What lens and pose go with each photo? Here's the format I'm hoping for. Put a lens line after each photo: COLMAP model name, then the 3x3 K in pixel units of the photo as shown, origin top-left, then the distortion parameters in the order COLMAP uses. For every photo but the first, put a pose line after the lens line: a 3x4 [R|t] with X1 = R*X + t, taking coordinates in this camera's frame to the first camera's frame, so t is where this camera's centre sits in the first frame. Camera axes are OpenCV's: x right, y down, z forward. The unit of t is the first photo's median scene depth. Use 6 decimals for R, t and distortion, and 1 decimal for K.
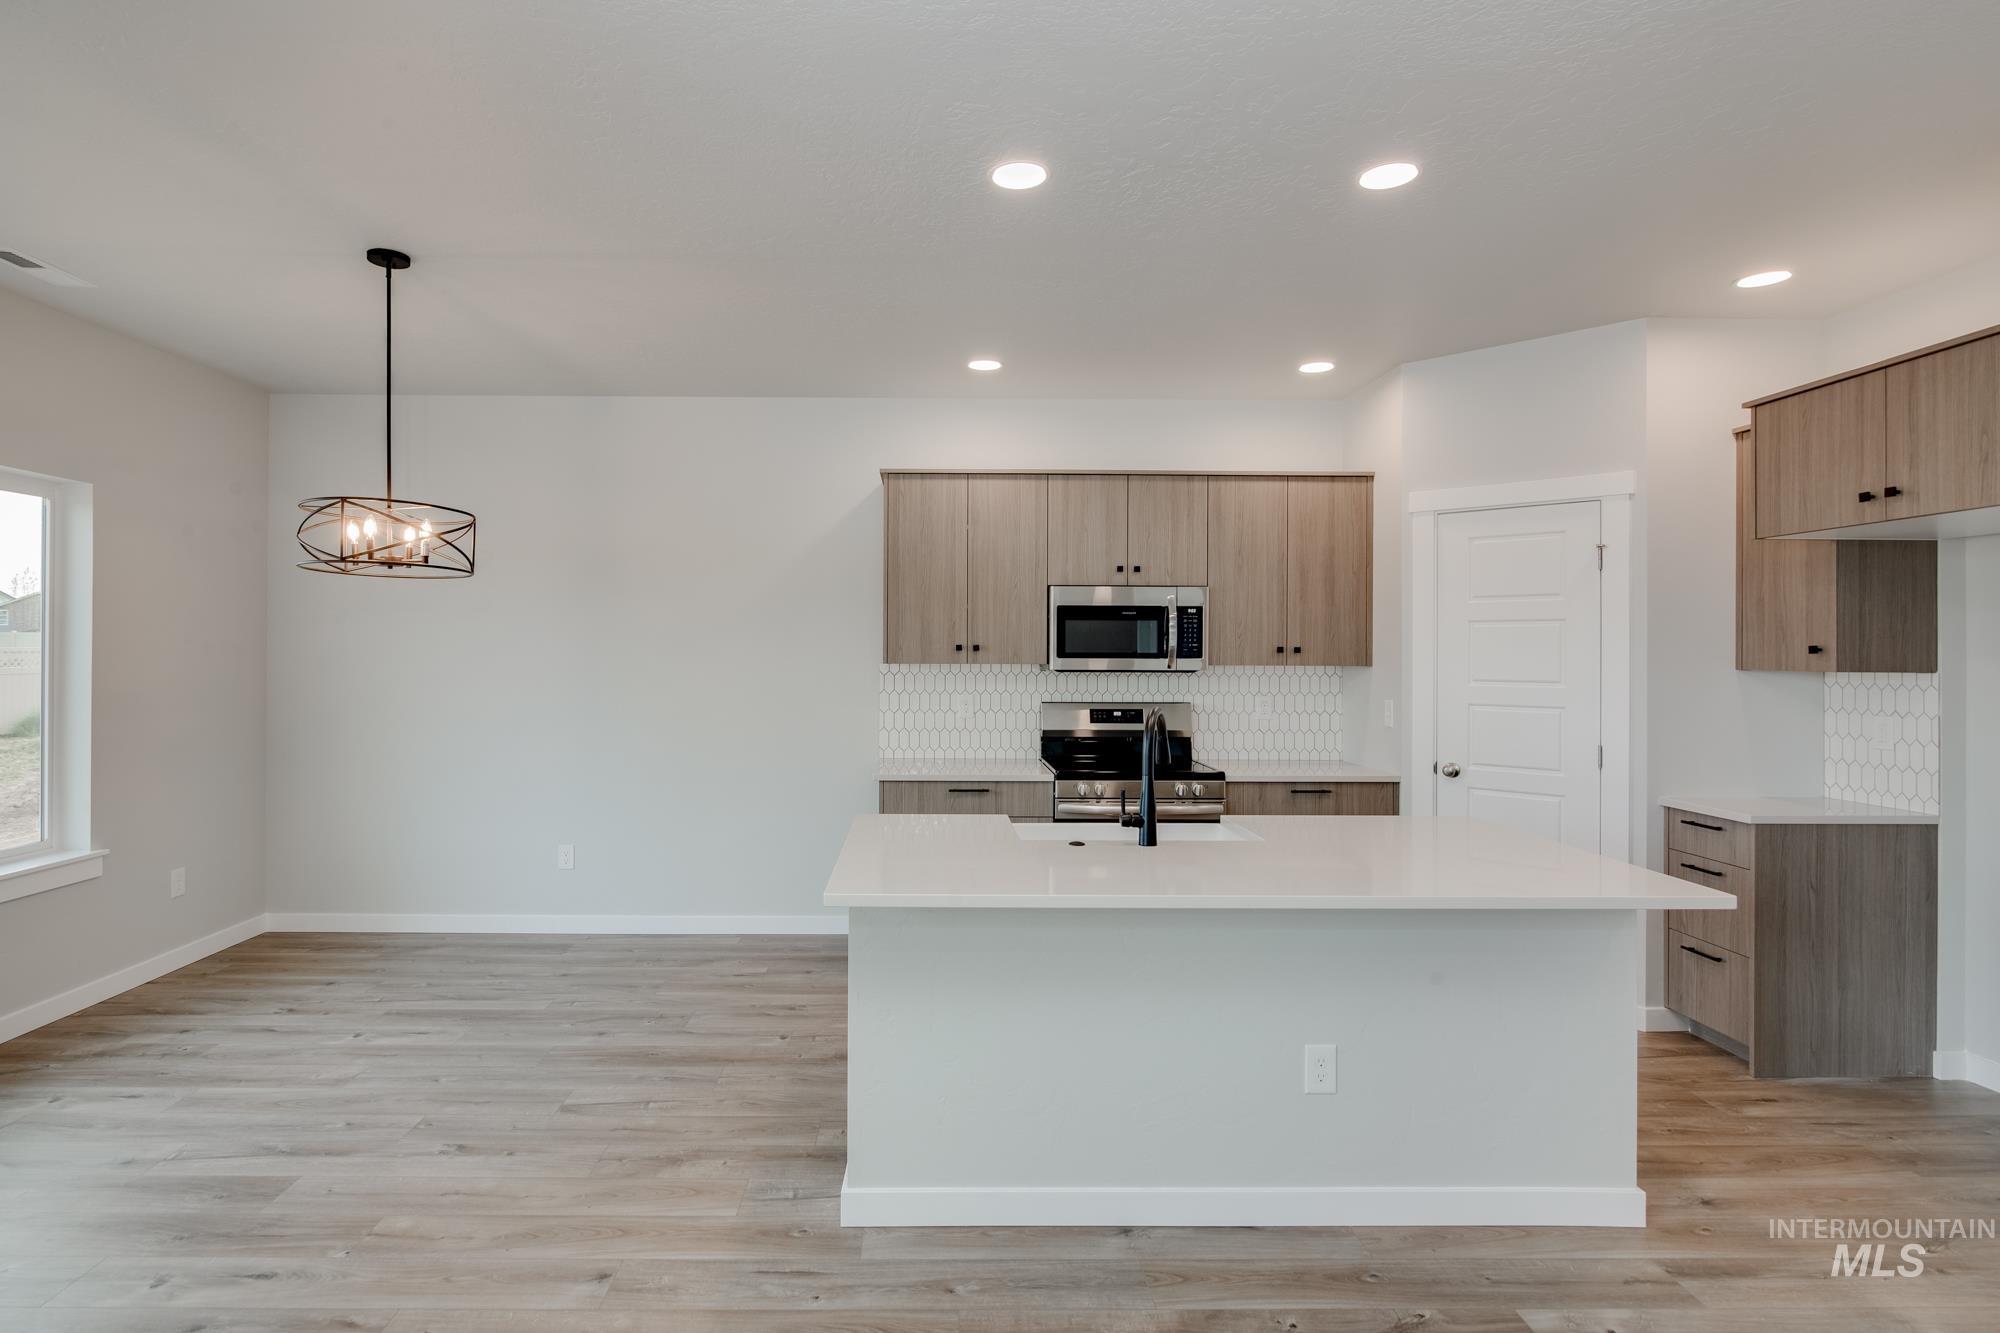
lens RADIAL K [[993.5, 0, 948.5], [0, 993.5, 646.8], [0, 0, 1]] dist [-0.006606, 0.000938]
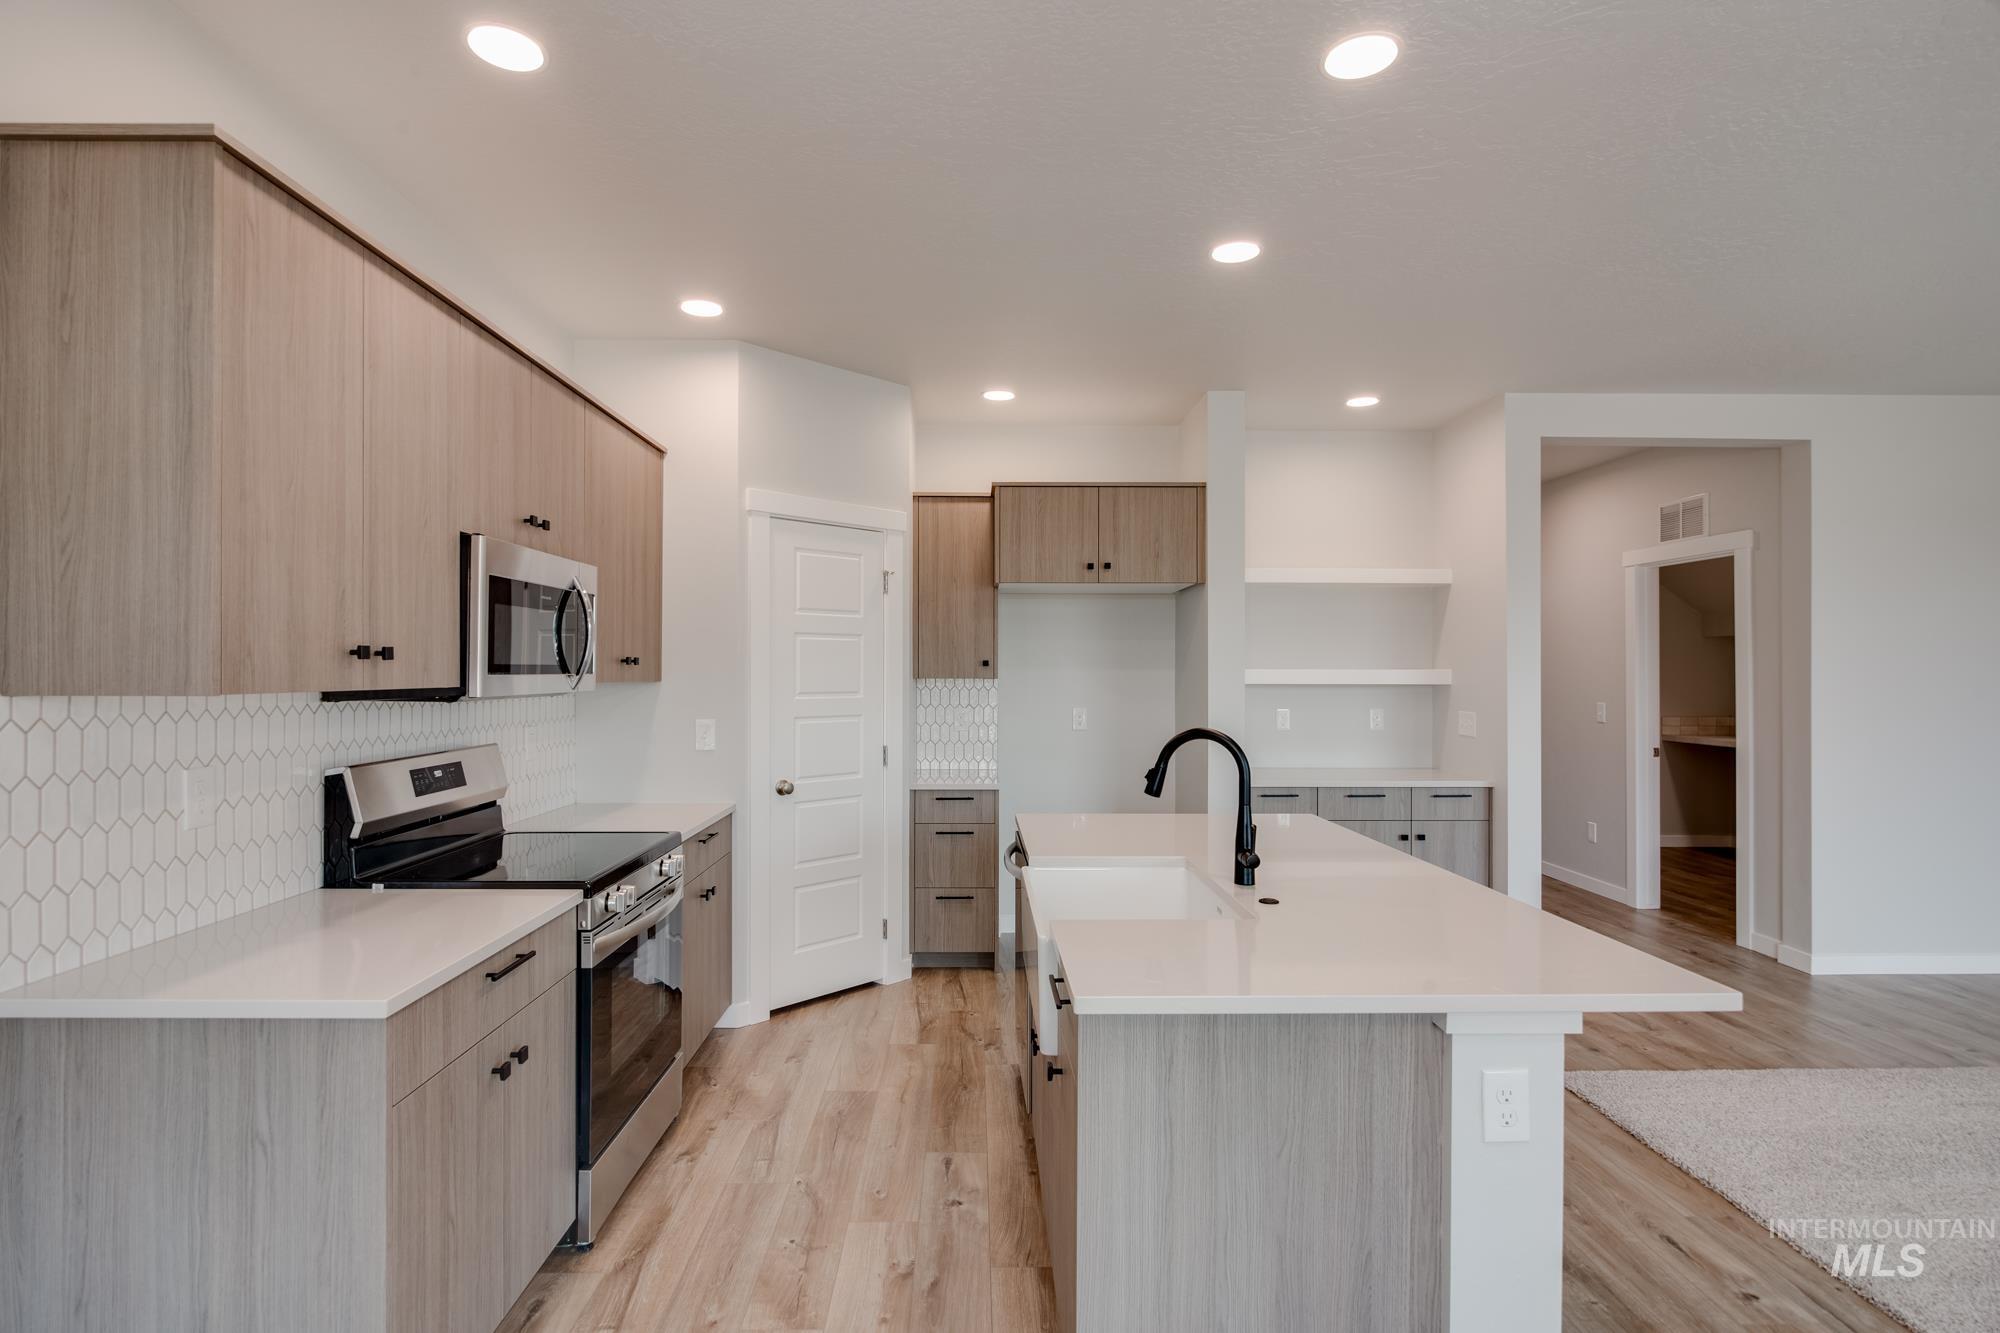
lens RADIAL K [[993.5, 0, 987.0], [0, 993.5, 670.2], [0, 0, 1]] dist [-0.006606, 0.000938]
pose [[0.010230, -0.005412, 0.999933, -0.445753], [-0.006176, 0.999966, 0.005475, 0.004430], [-0.999929, -0.006232, 0.010196, 0.791643]]
